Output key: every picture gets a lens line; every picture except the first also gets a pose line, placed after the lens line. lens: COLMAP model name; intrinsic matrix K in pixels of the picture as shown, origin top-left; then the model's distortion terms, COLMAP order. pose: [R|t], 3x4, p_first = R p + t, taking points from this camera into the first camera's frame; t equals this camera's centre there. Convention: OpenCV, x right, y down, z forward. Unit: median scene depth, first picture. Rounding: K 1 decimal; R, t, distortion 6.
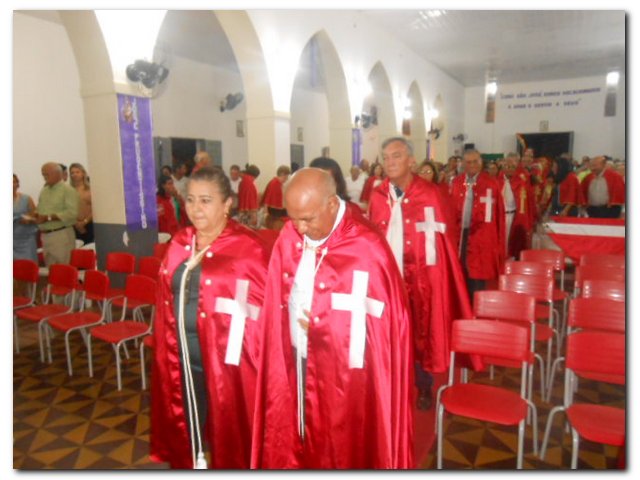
lens RADIAL K [[480.7, 0, 318.1], [0, 480.7, 238.3], [0, 0, 1]] dist [-0.031252, 0.056206]
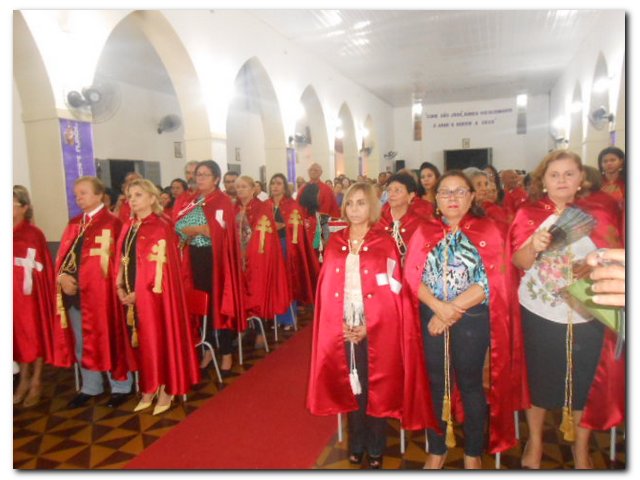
lens RADIAL K [[480.7, 0, 318.3], [0, 480.7, 241.2], [0, 0, 1]] dist [-0.031252, 0.056206]
pose [[0.992249, -0.036388, 0.118822, 0.013712], [0.040230, 0.998737, -0.030104, 0.023058], [-0.117577, 0.034650, 0.992459, -0.105404]]
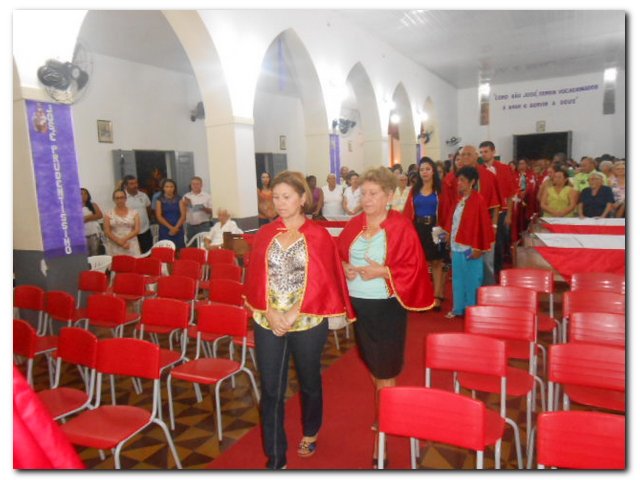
lens RADIAL K [[480.7, 0, 318.3], [0, 480.7, 237.9], [0, 0, 1]] dist [-0.031252, 0.056206]
pose [[0.999521, -0.029529, -0.009214, 0.099397], [0.029355, 0.999397, -0.018526, -0.021074], [0.009756, 0.018247, 0.999786, 0.138263]]
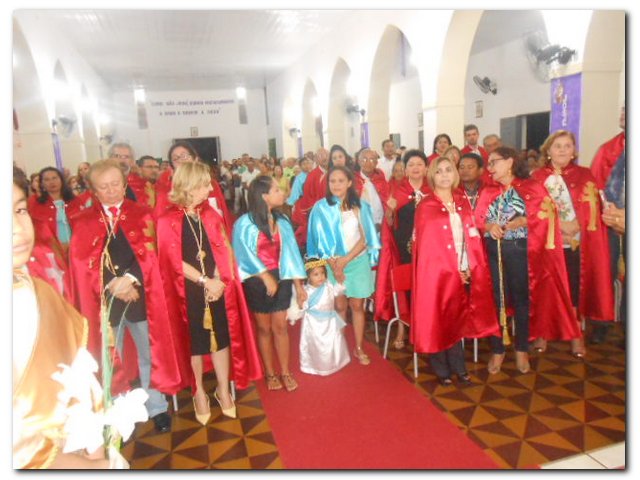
lens RADIAL K [[480.7, 0, 332.9], [0, 480.7, 238.1], [0, 0, 1]] dist [-0.031252, 0.056206]
pose [[0.697805, -0.151728, 0.700034, -0.413364], [0.161408, 0.985480, 0.052702, -0.000802], [-0.697865, 0.076215, 0.712162, 0.040351]]
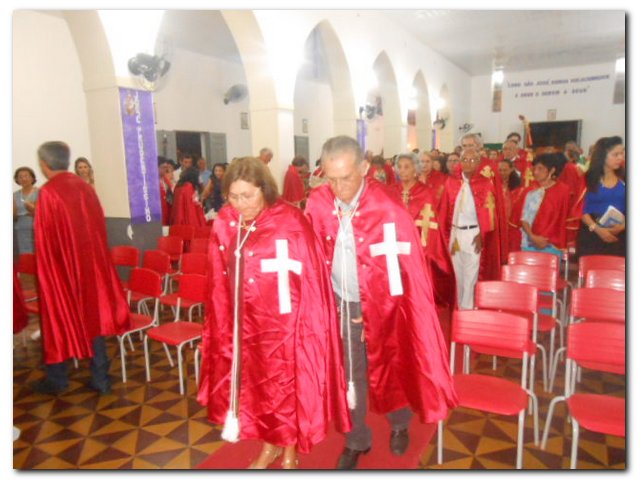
lens RADIAL K [[480.7, 0, 318.1], [0, 480.7, 238.0], [0, 0, 1]] dist [-0.031252, 0.056206]
pose [[0.999854, -0.008496, -0.014853, 0.007698], [0.008742, 0.999824, 0.016571, -0.000054], [0.014709, -0.016699, 0.999752, 0.000101]]
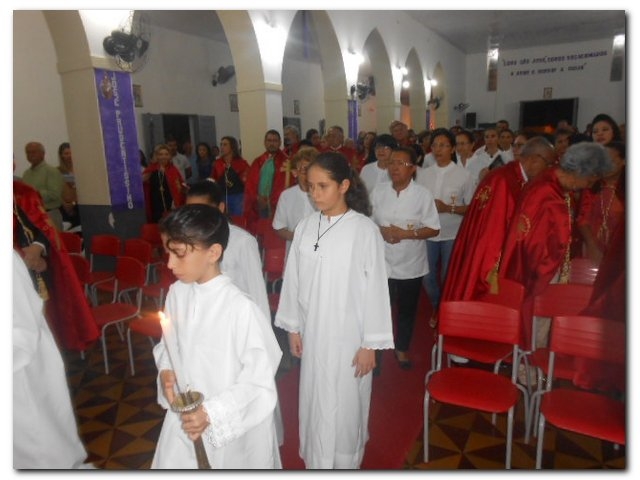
lens RADIAL K [[480.7, 0, 318.5], [0, 480.7, 238.3], [0, 0, 1]] dist [-0.031252, 0.056206]
pose [[0.999744, -0.021242, -0.007776, 0.024550], [0.021632, 0.998303, 0.054070, -0.005768], [0.006614, -0.054225, 0.998507, 0.029329]]
